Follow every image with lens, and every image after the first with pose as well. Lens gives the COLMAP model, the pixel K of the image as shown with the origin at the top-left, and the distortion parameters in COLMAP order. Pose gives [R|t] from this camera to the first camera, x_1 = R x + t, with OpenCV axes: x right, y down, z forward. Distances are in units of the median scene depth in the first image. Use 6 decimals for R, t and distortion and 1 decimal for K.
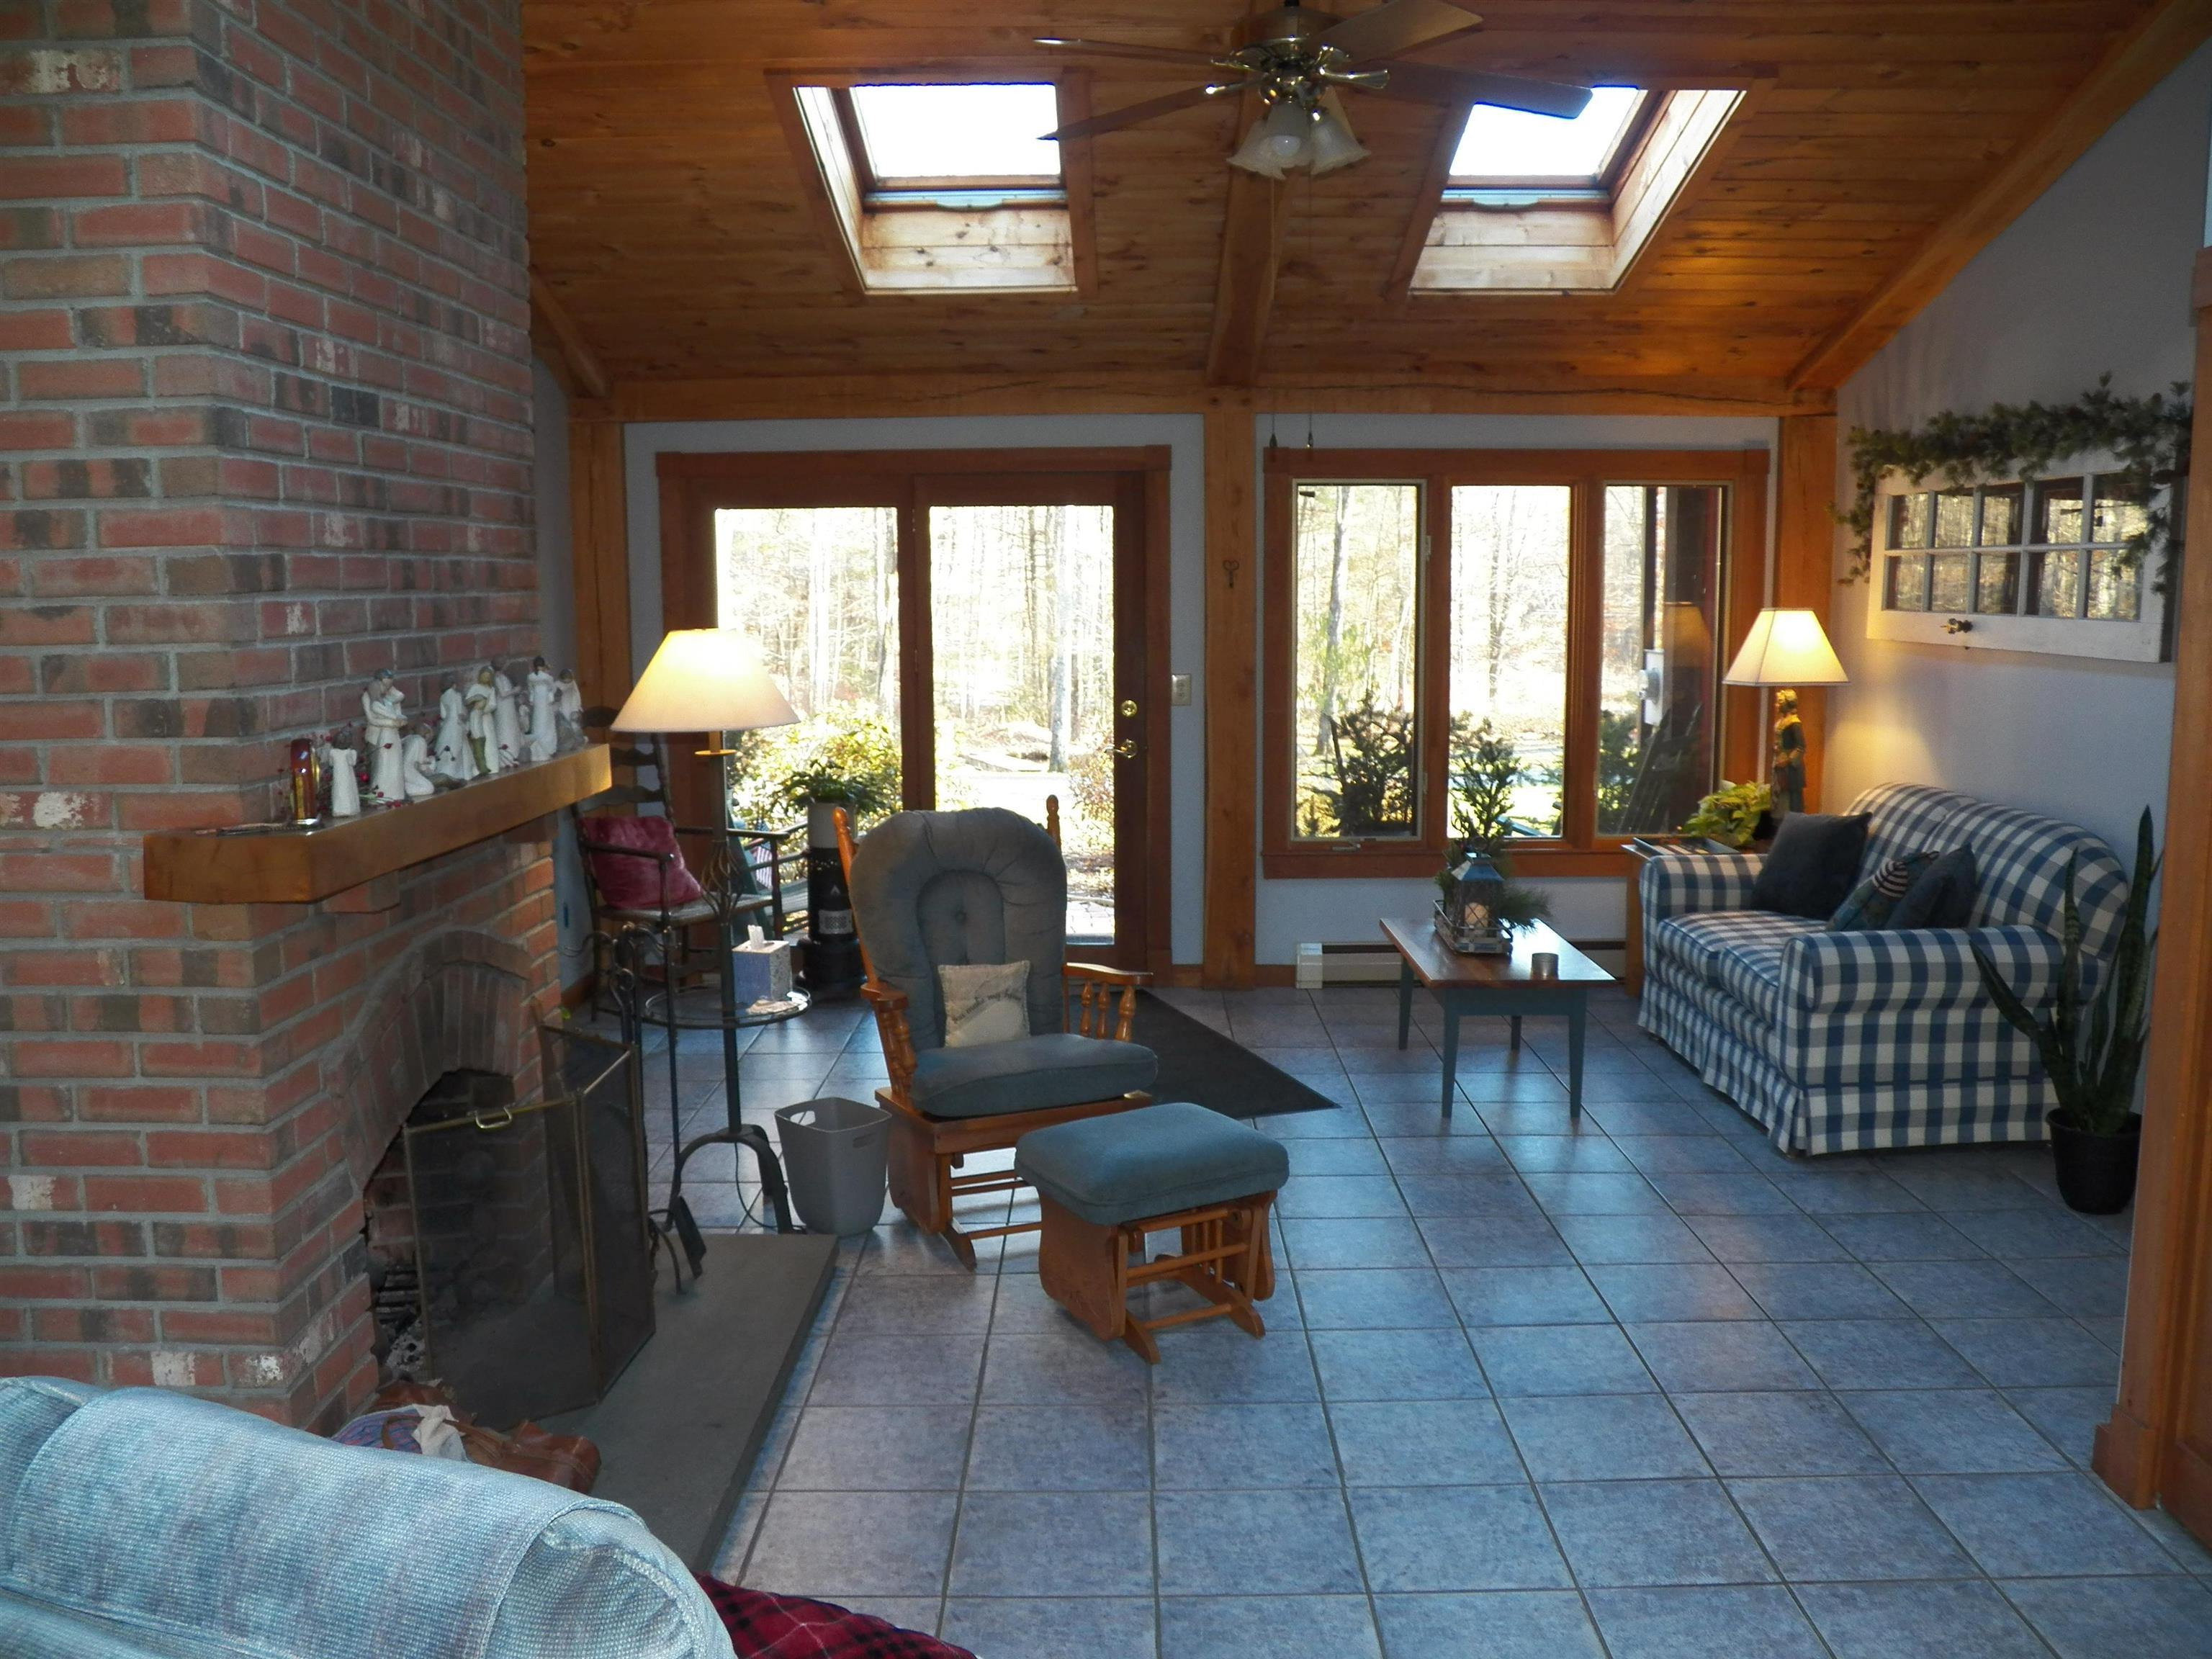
lens RADIAL K [[1814.0, 0, 1106.0], [0, 1814.0, 829.5], [0, 0, 1]] dist [-0.151277, 0.132639]
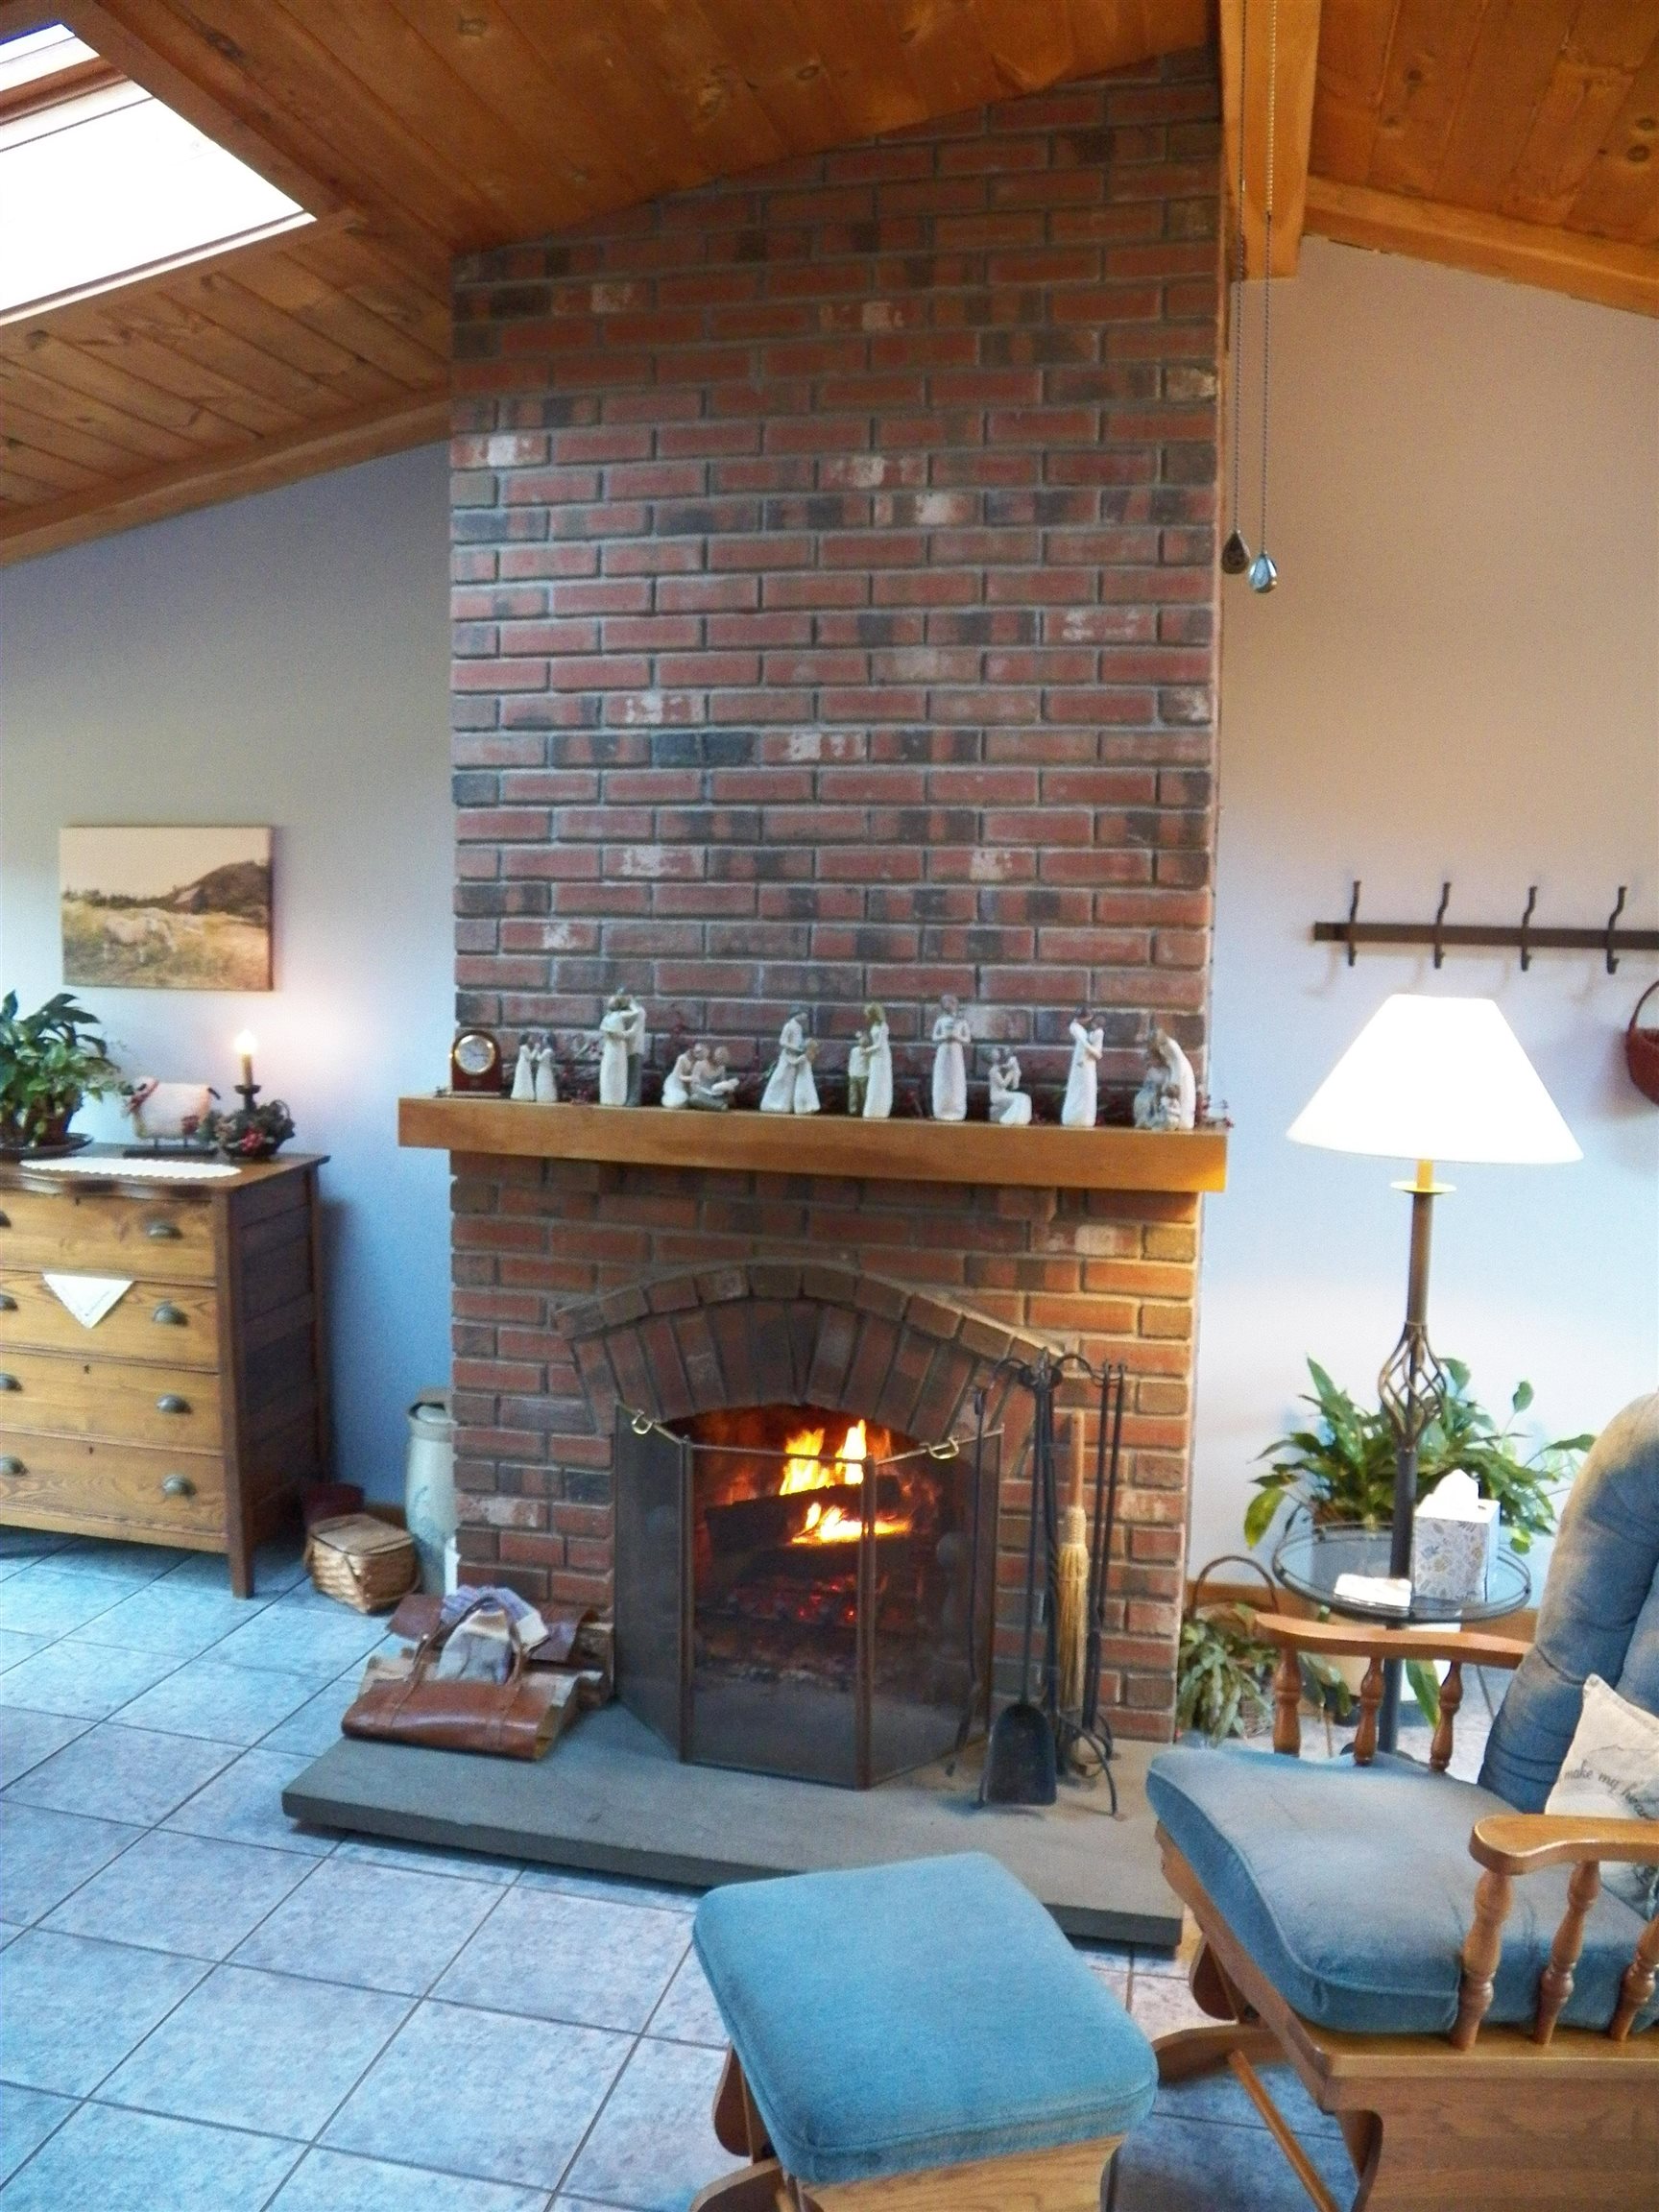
lens RADIAL K [[1814.0, 0, 829.5], [0, 1814.0, 1106.0], [0, 0, 1]] dist [-0.151277, 0.132639]
pose [[-0.213334, 0.077216, -0.973923, 0.669189], [-0.152724, 0.981981, 0.111308, -0.159436], [0.964968, 0.172487, -0.197697, 1.342659]]
